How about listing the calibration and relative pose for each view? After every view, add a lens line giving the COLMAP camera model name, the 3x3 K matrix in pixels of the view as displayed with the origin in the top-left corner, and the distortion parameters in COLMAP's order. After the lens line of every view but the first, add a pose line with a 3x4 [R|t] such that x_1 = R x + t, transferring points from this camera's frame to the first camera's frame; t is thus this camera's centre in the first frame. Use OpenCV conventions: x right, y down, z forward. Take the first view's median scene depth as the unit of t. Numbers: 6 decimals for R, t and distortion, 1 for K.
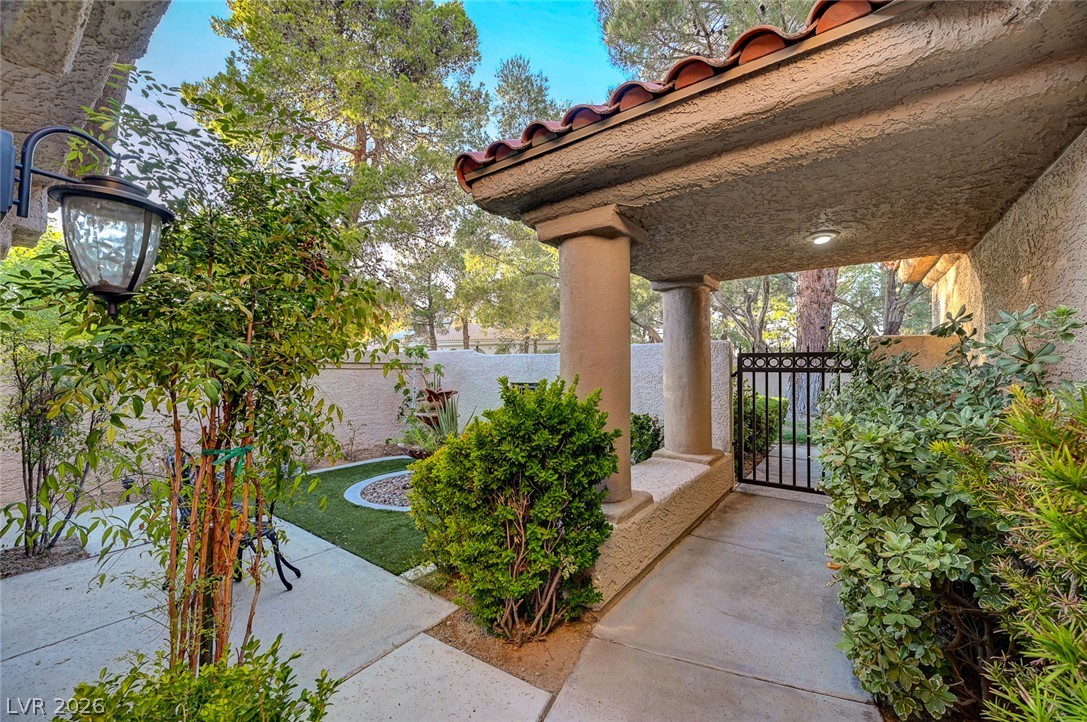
lens RADIAL K [[429.1, 0, 539.8], [0, 429.1, 366.1], [0, 0, 1]] dist [-0.001636, 0.000903]
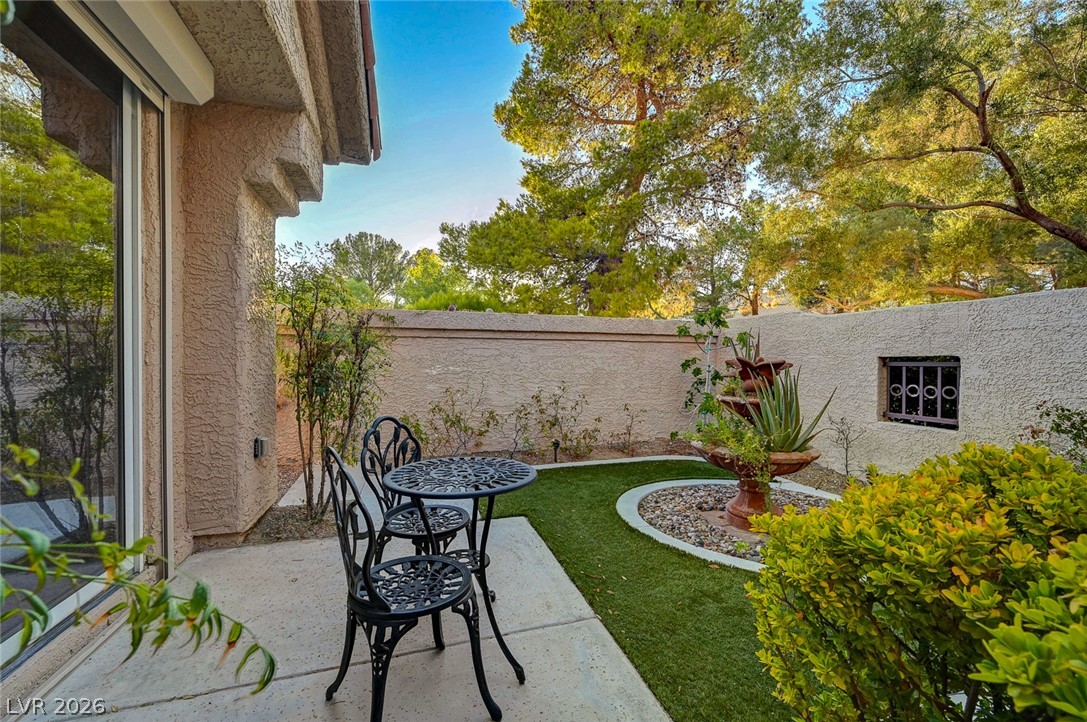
lens RADIAL K [[429.1, 0, 543.4], [0, 429.1, 361.8], [0, 0, 1]] dist [-0.001636, 0.000903]
pose [[0.812725, 0.002707, -0.582641, -0.104018], [0.000819, 0.999983, 0.005789, 0.043138], [0.582646, -0.005182, 0.812709, 0.261487]]
